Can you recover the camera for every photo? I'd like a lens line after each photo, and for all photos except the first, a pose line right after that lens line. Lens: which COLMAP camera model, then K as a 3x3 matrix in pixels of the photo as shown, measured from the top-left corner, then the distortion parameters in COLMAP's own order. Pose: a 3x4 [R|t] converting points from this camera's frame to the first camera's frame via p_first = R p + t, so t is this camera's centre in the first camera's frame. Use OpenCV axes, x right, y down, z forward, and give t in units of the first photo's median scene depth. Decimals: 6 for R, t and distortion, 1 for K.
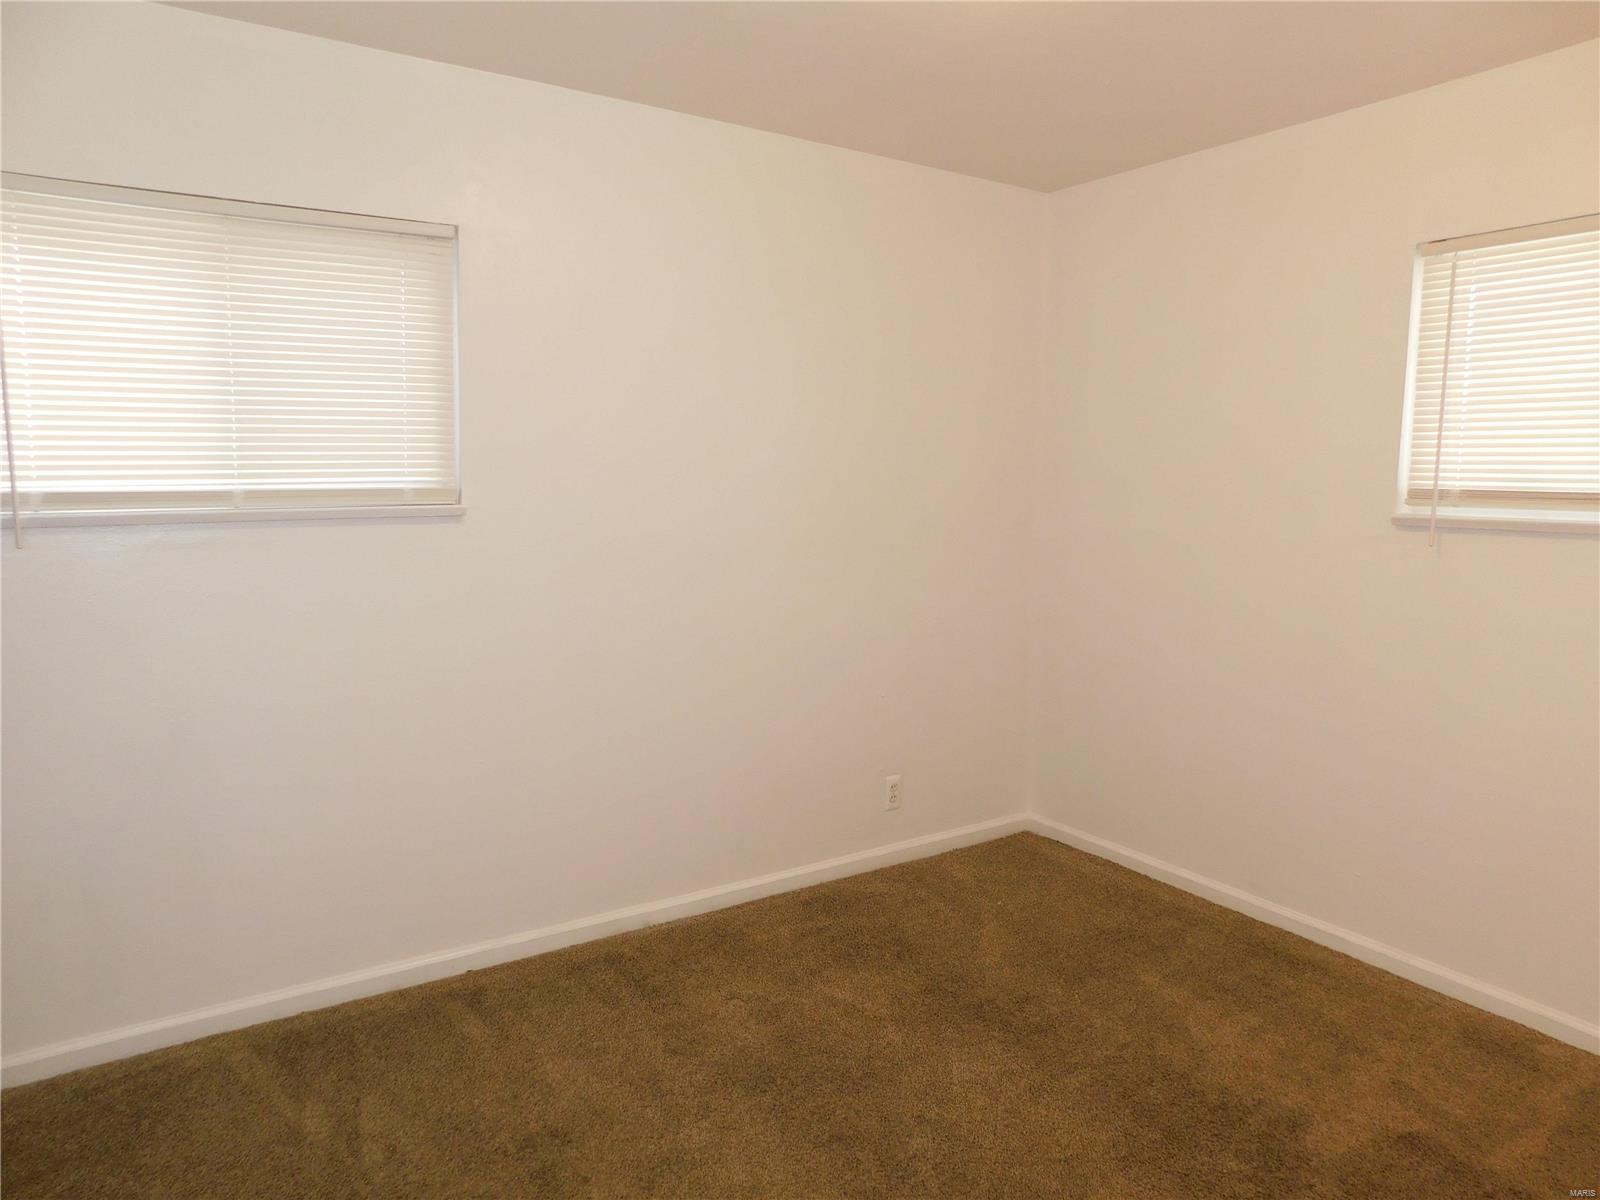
lens RADIAL K [[1096.4, 0, 800.0], [0, 1096.4, 600.0], [0, 0, 1]] dist [0.001857, 0.001121]
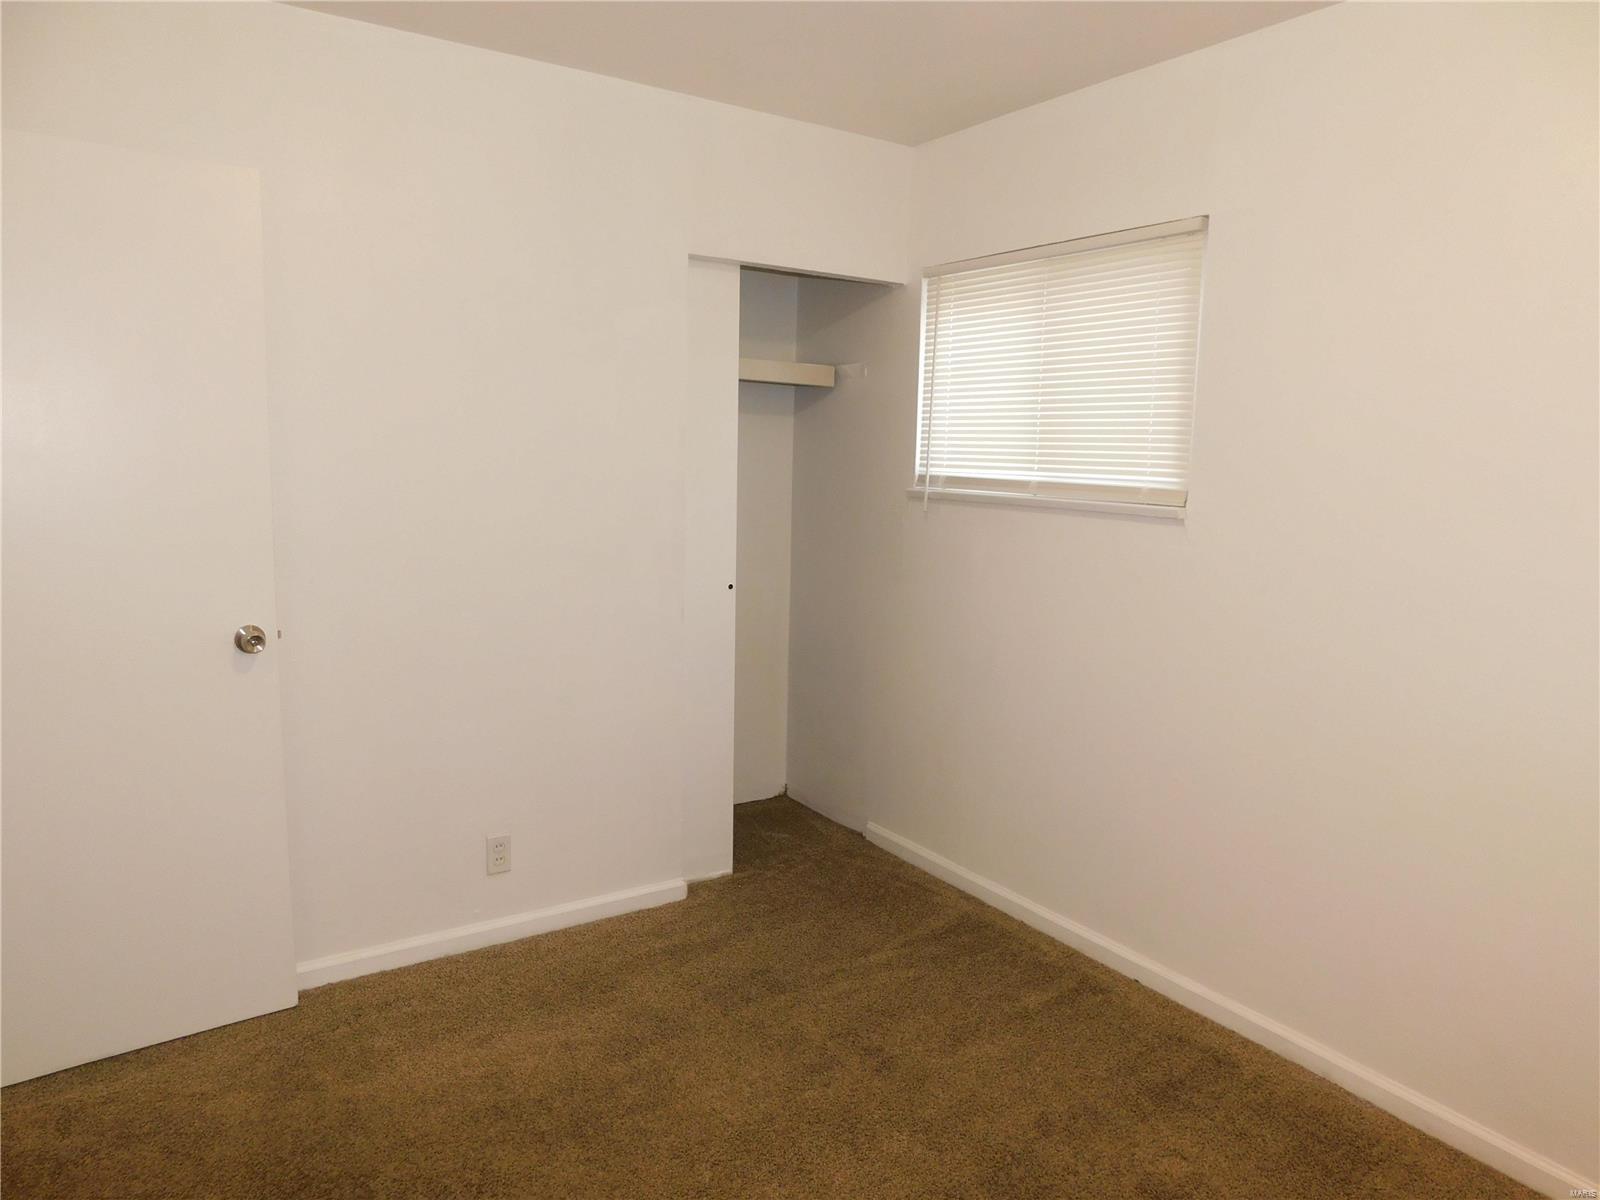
lens RADIAL K [[1070.9, 0, 800.0], [0, 1070.9, 600.0], [0, 0, 1]] dist [-0.003011, 0.000901]
pose [[0.027347, 0.141841, -0.989512, 0.649050], [-0.154754, 0.978548, 0.135992, -0.087038], [0.987574, 0.149412, 0.048711, 0.662503]]
